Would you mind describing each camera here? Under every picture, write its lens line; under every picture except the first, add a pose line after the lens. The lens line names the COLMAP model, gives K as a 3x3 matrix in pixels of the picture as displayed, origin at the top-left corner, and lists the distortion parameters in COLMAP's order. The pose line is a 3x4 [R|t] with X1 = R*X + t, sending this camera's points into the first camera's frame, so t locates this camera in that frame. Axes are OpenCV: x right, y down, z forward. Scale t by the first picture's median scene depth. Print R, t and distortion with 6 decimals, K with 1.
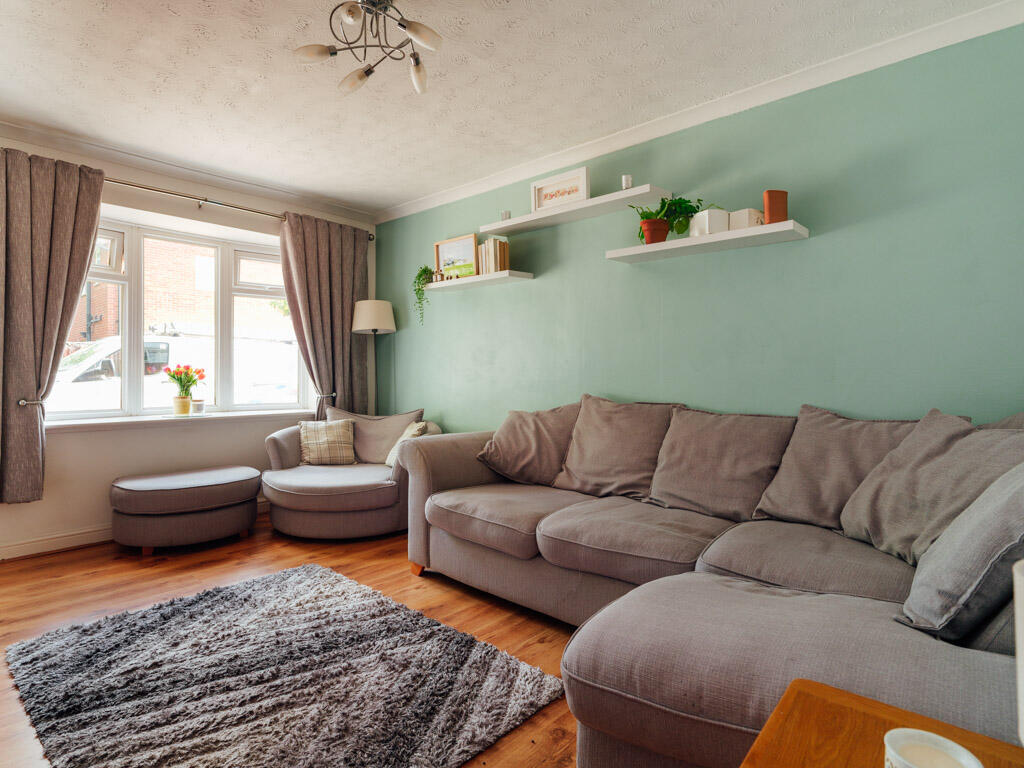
lens RADIAL K [[554.5, 0, 514.8], [0, 554.5, 377.3], [0, 0, 1]] dist [0.004580, -0.001752]
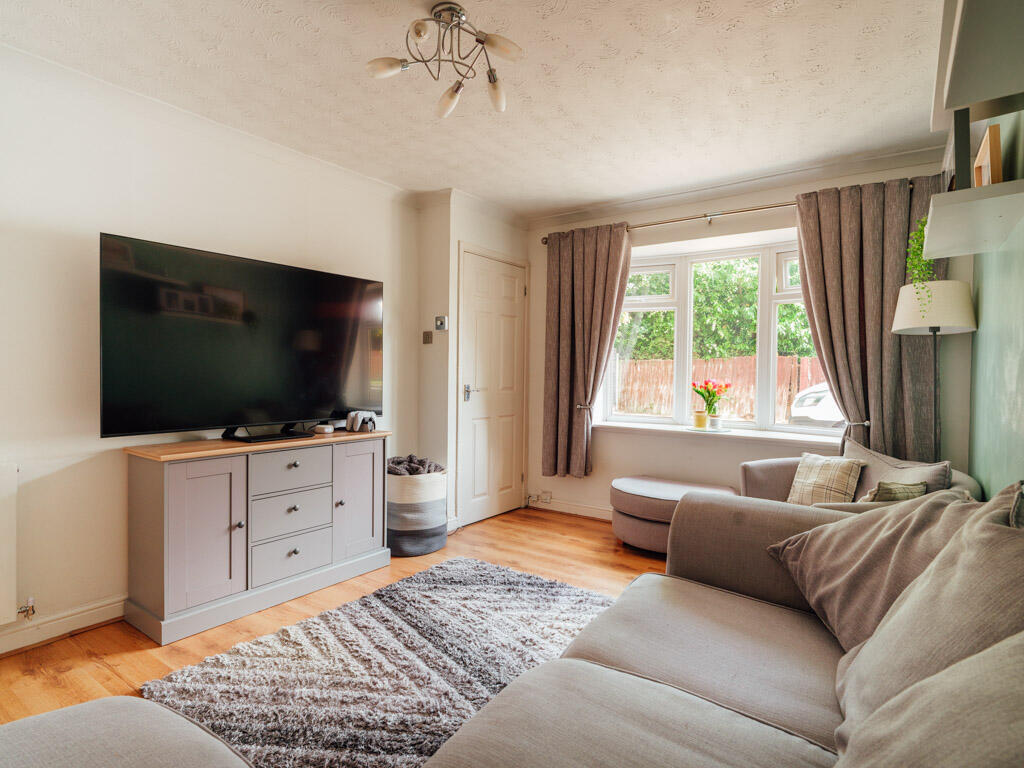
lens RADIAL K [[554.5, 0, 513.8], [0, 554.5, 382.0], [0, 0, 1]] dist [0.004580, -0.001752]
pose [[0.123596, 0.018358, -0.992163, 0.574488], [-0.019005, 0.999689, 0.016130, -0.044078], [0.992151, 0.016863, 0.123907, 0.785026]]
